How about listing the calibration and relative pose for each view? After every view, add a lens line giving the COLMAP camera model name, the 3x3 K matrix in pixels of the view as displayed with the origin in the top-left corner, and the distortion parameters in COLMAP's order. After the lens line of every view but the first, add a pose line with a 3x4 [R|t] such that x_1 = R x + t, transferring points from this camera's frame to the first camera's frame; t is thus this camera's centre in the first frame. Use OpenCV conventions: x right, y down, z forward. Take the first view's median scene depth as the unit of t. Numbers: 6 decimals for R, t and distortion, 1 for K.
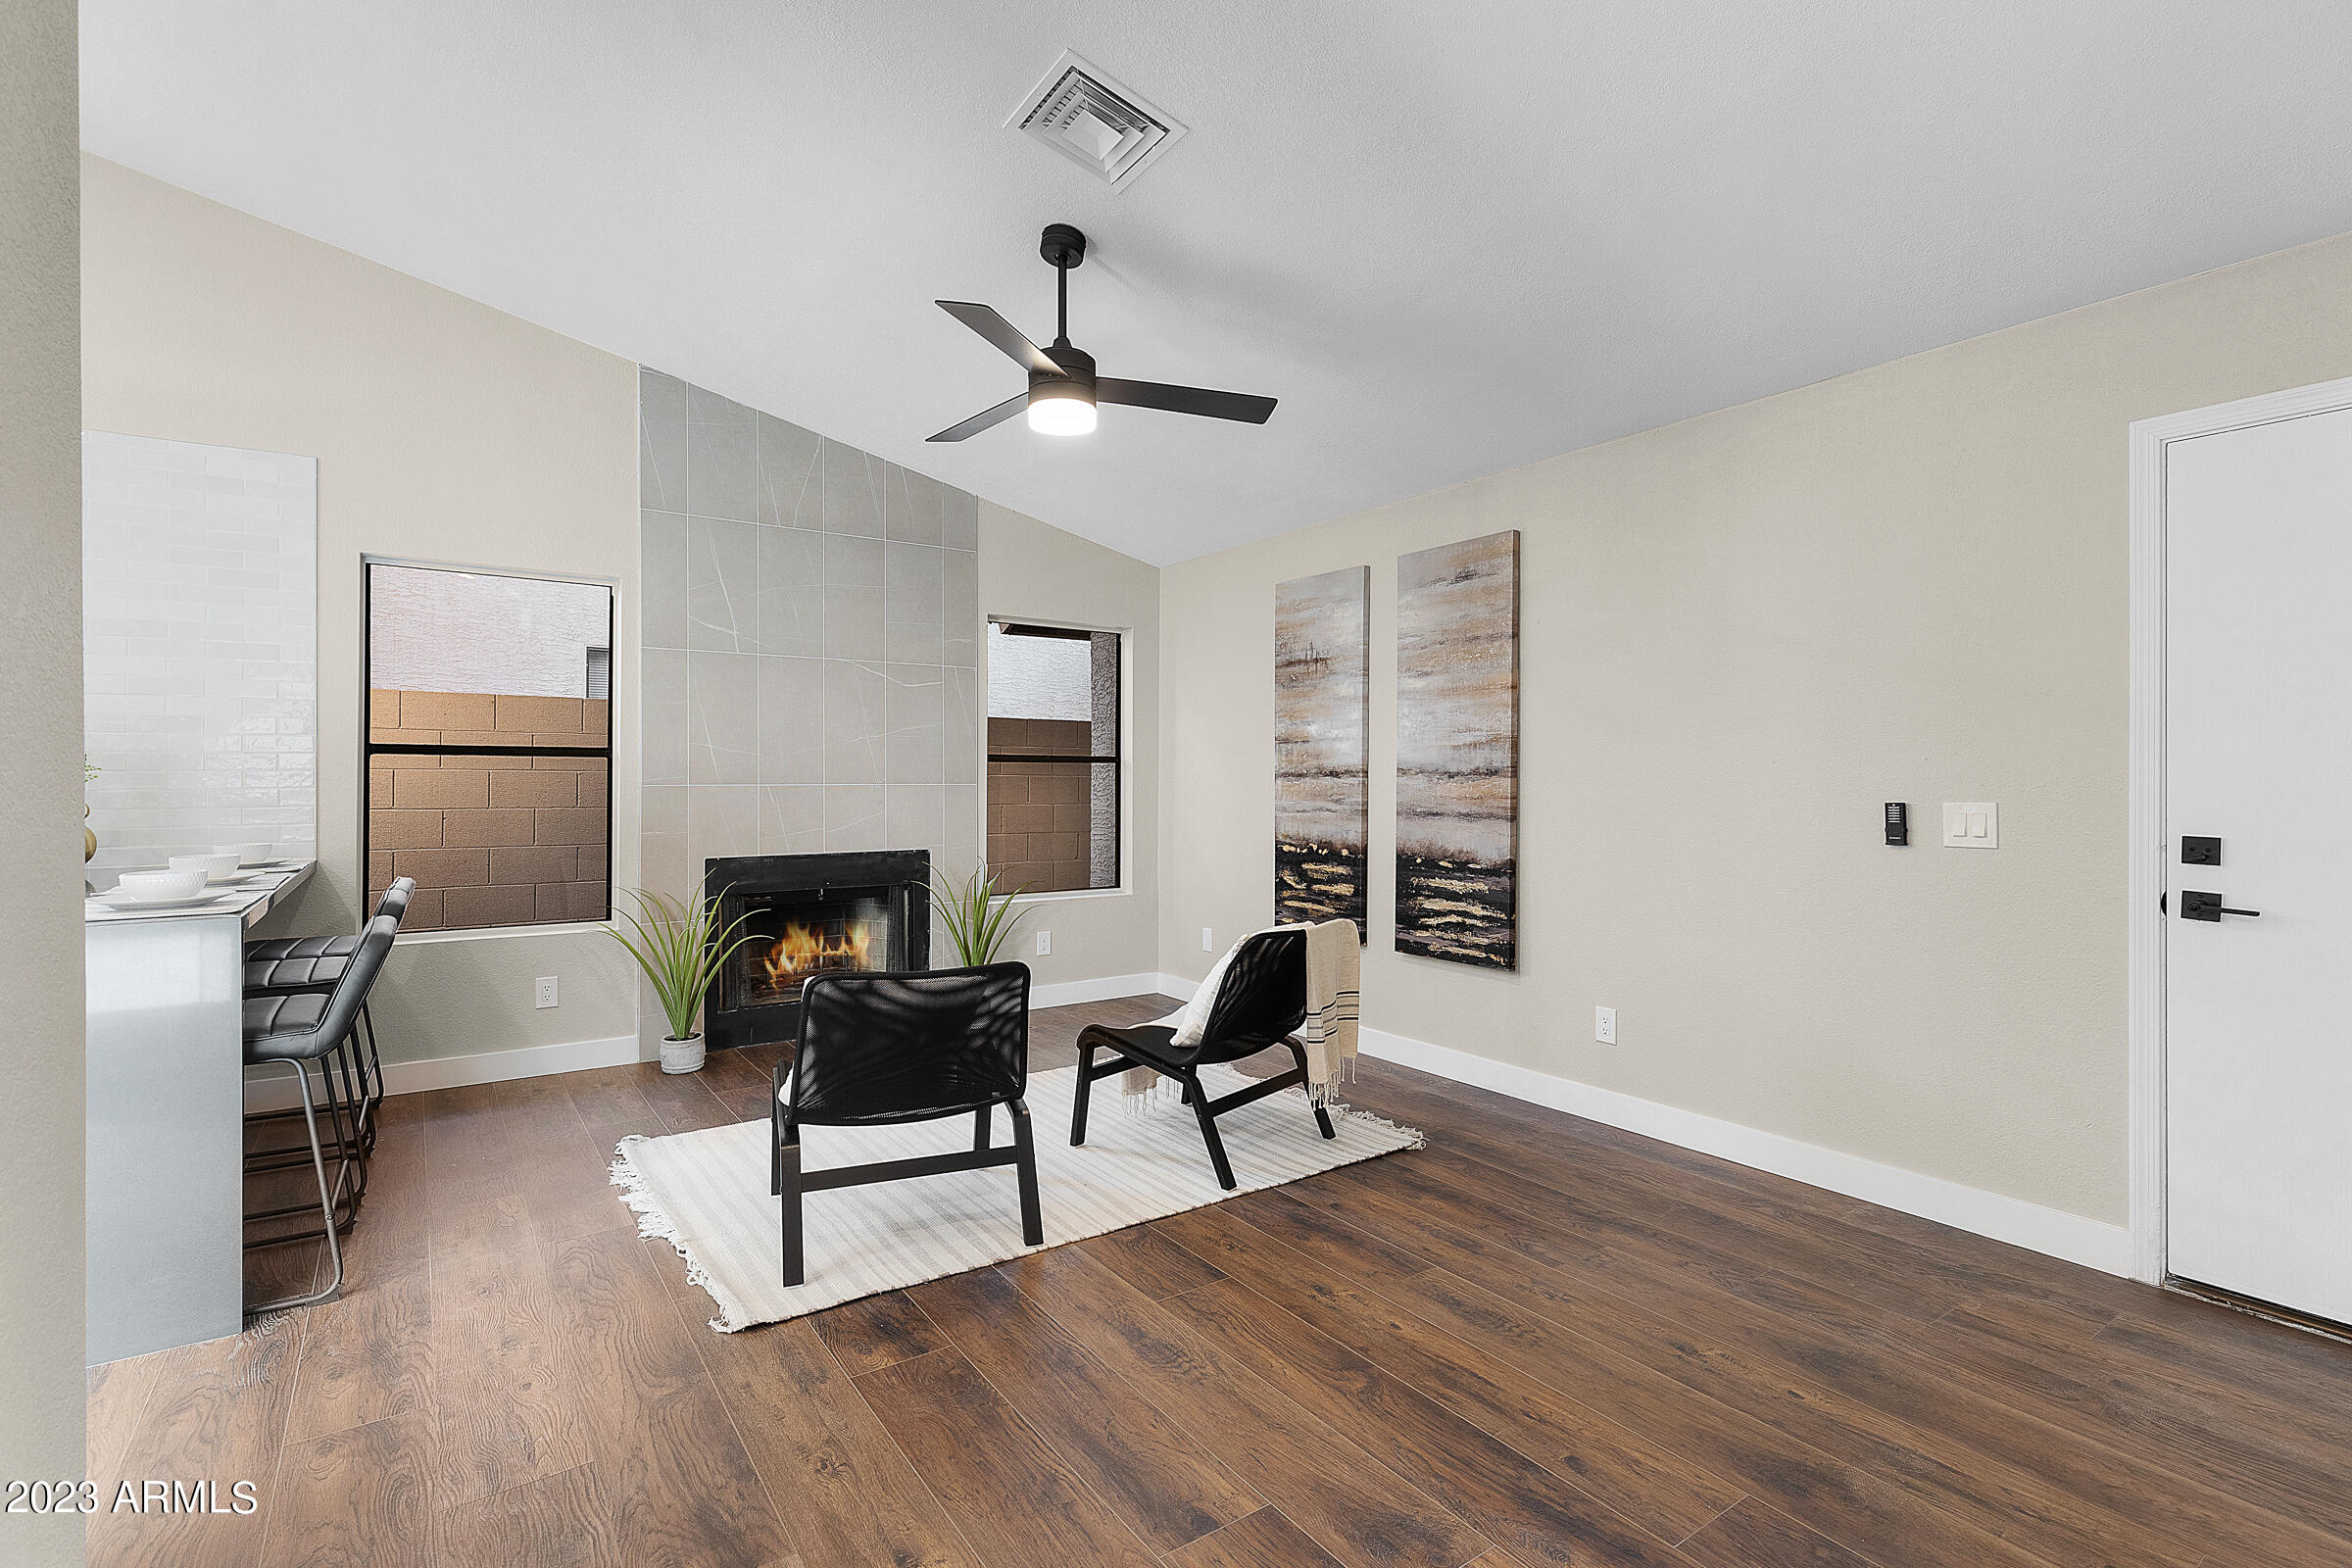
lens RADIAL K [[1099.2, 0, 1171.8], [0, 1099.2, 775.7], [0, 0, 1]] dist [0.012003, -0.000249]
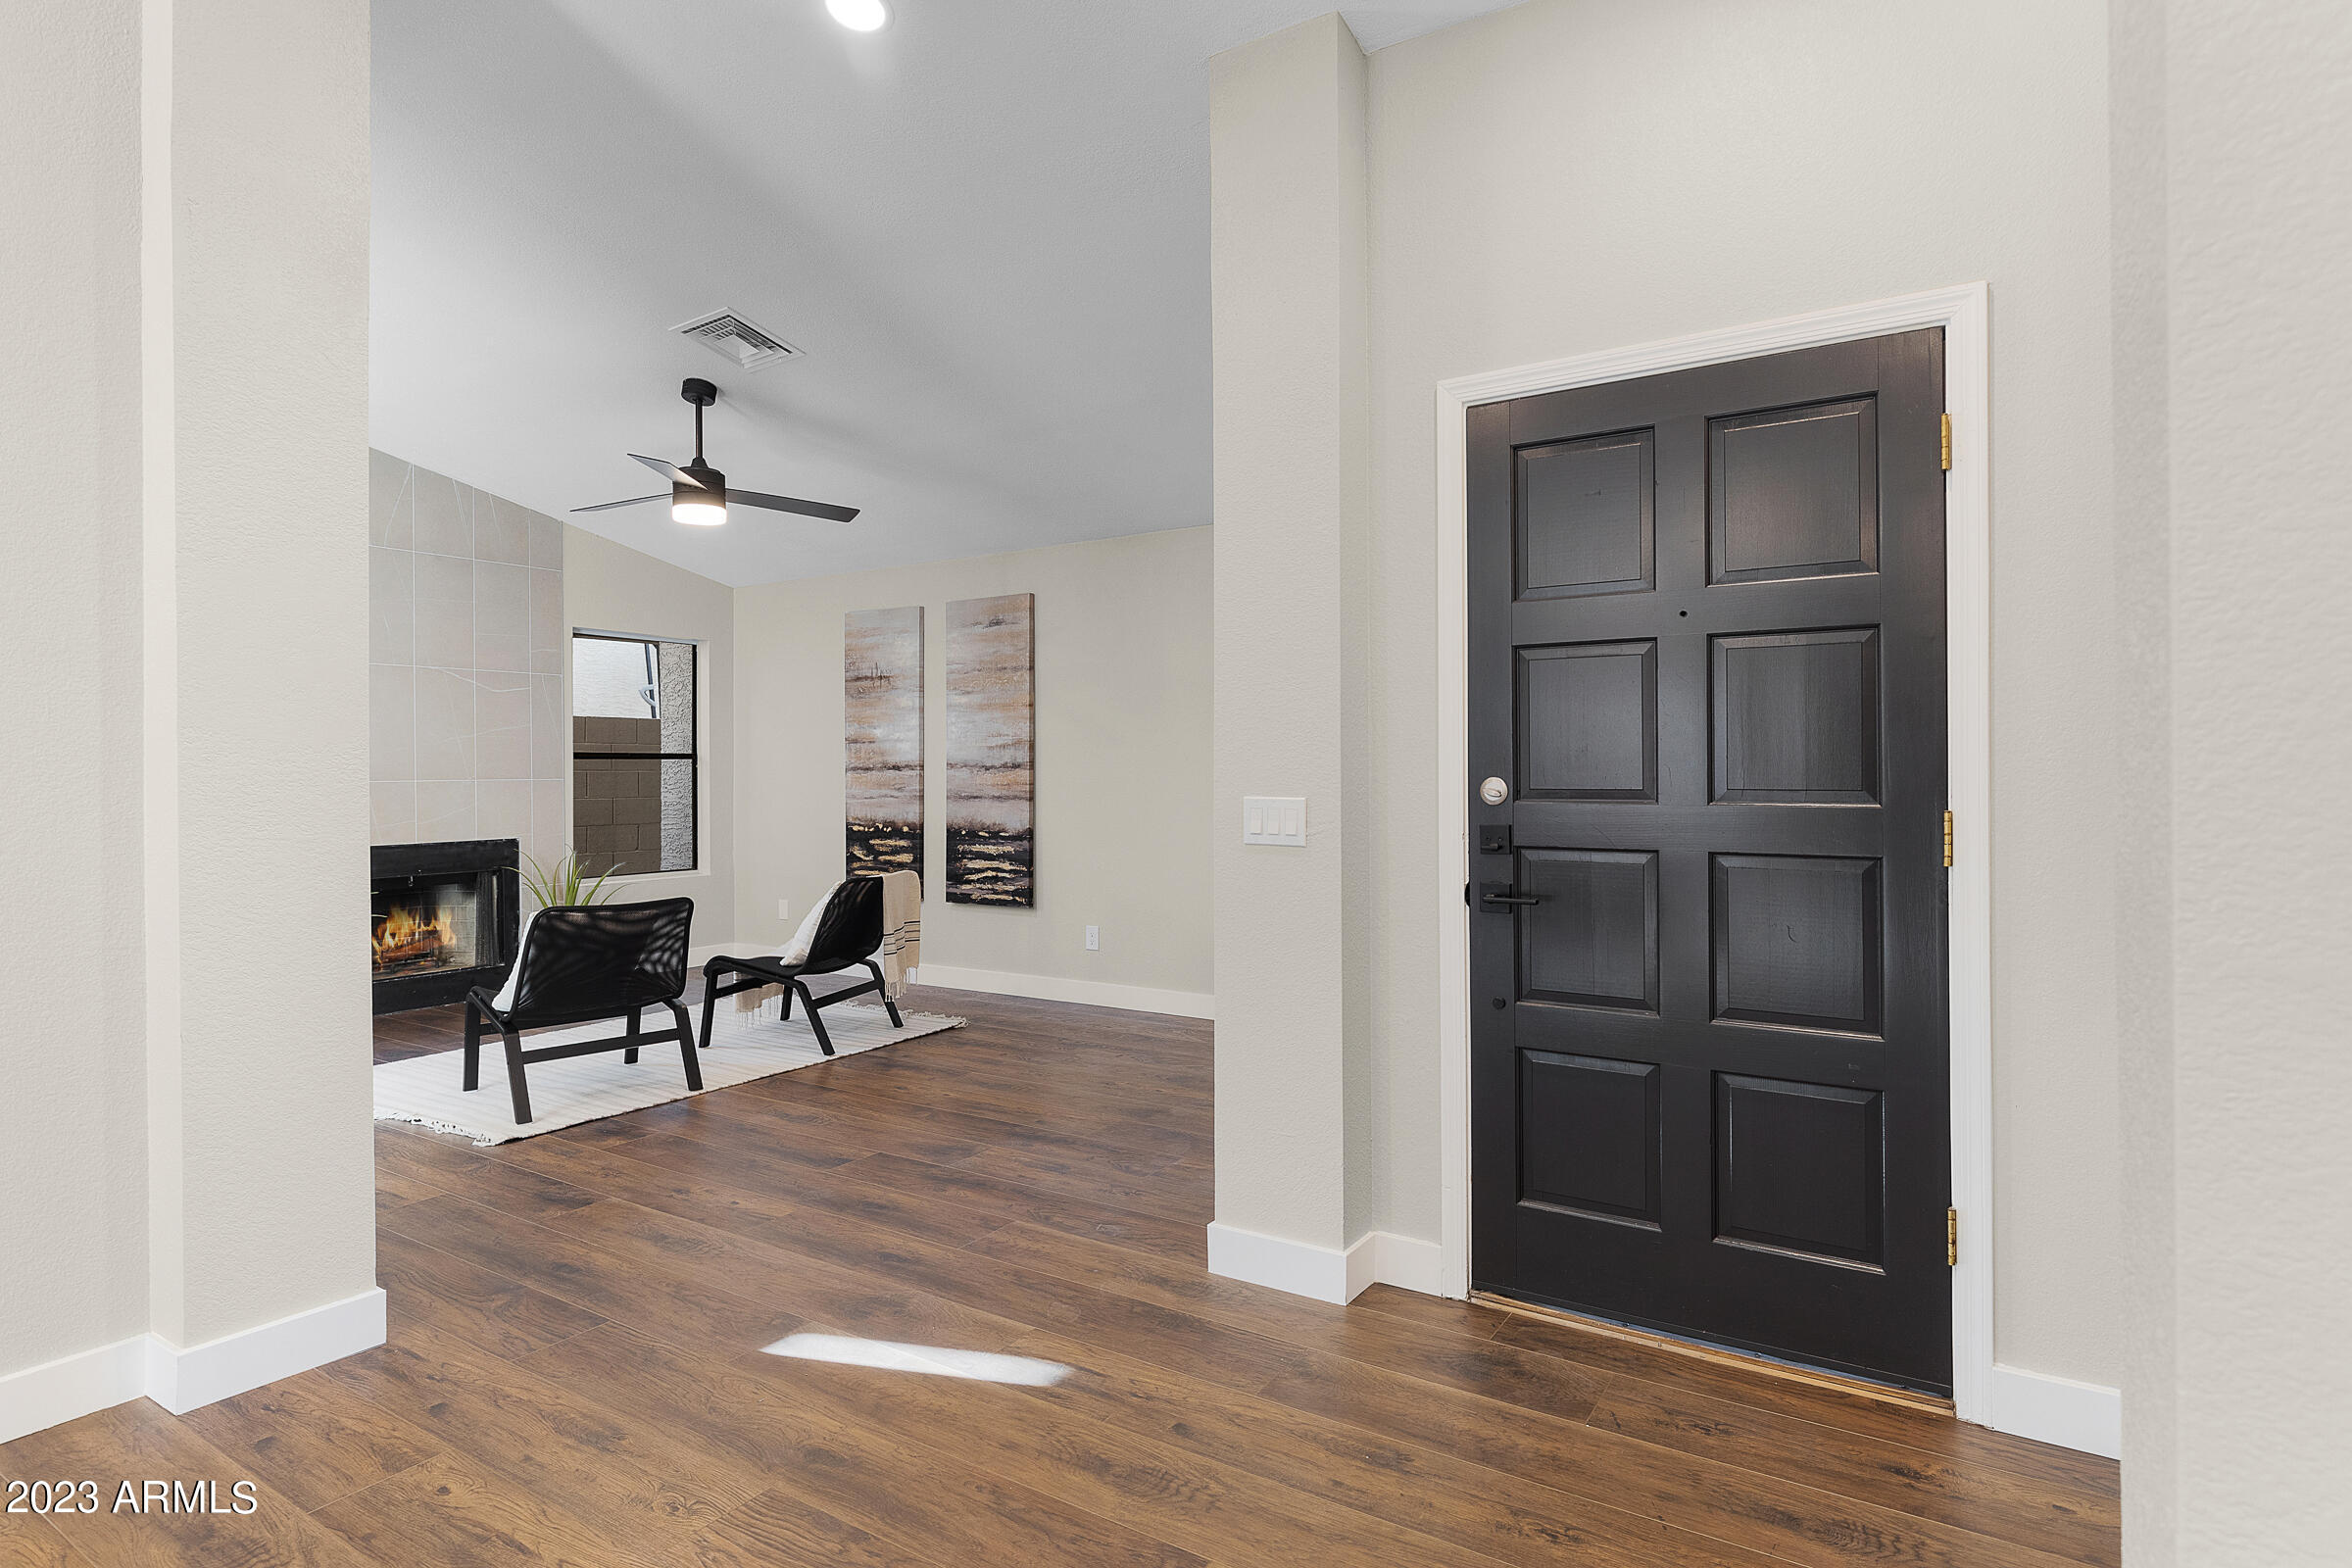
lens RADIAL K [[1150.3, 0, 1274.9], [0, 1150.3, 767.7], [0, 0, 1]] dist [0.000861, -0.000064]
pose [[0.887603, -0.006824, 0.460558, -0.083258], [0.006564, 0.999976, 0.002165, -0.001849], [-0.460562, 0.001101, 0.887627, -0.416719]]
